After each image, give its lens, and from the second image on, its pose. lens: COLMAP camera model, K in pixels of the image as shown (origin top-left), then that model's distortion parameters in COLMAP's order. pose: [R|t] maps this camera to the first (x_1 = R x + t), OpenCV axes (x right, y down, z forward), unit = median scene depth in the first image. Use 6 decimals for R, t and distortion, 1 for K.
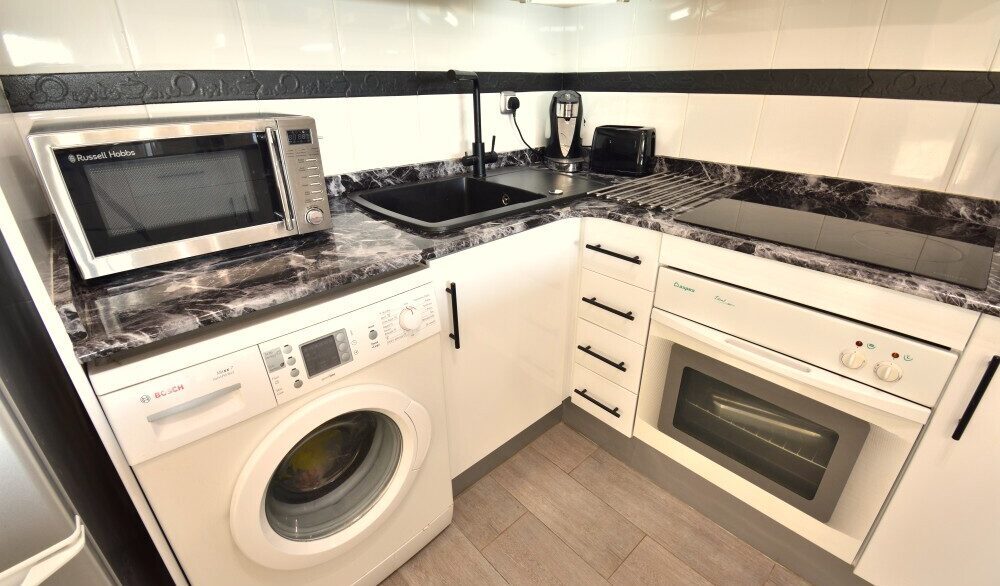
lens RADIAL K [[442.9, 0, 503.0], [0, 442.9, 289.8], [0, 0, 1]] dist [0.025742, -0.029993]
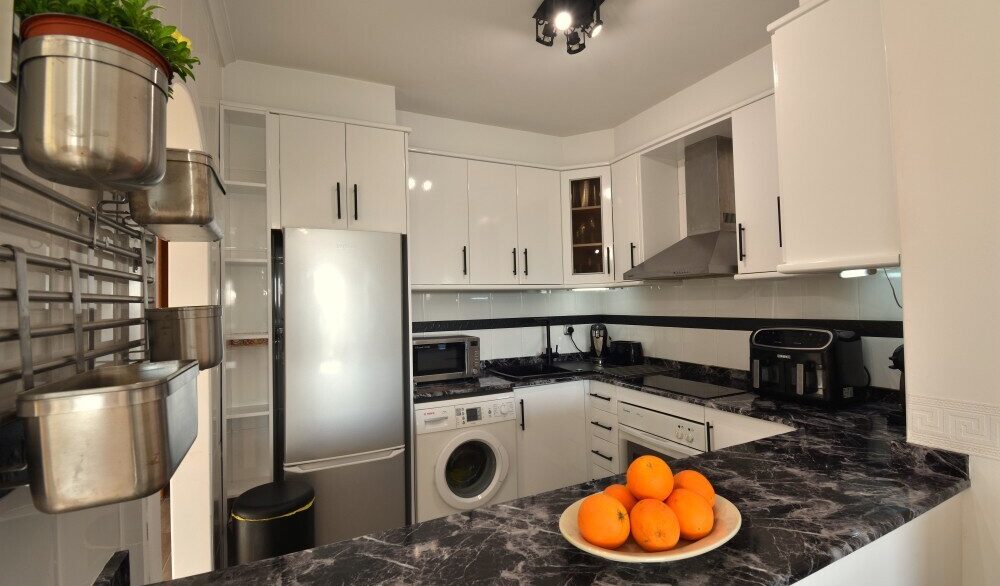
lens RADIAL K [[442.9, 0, 503.0], [0, 442.9, 289.8], [0, 0, 1]] dist [0.025742, -0.029993]
pose [[0.957867, -0.025290, -0.286097, 0.393438], [-0.106057, 0.894570, -0.434161, 0.405346], [0.266914, 0.446211, 0.854197, -1.106583]]
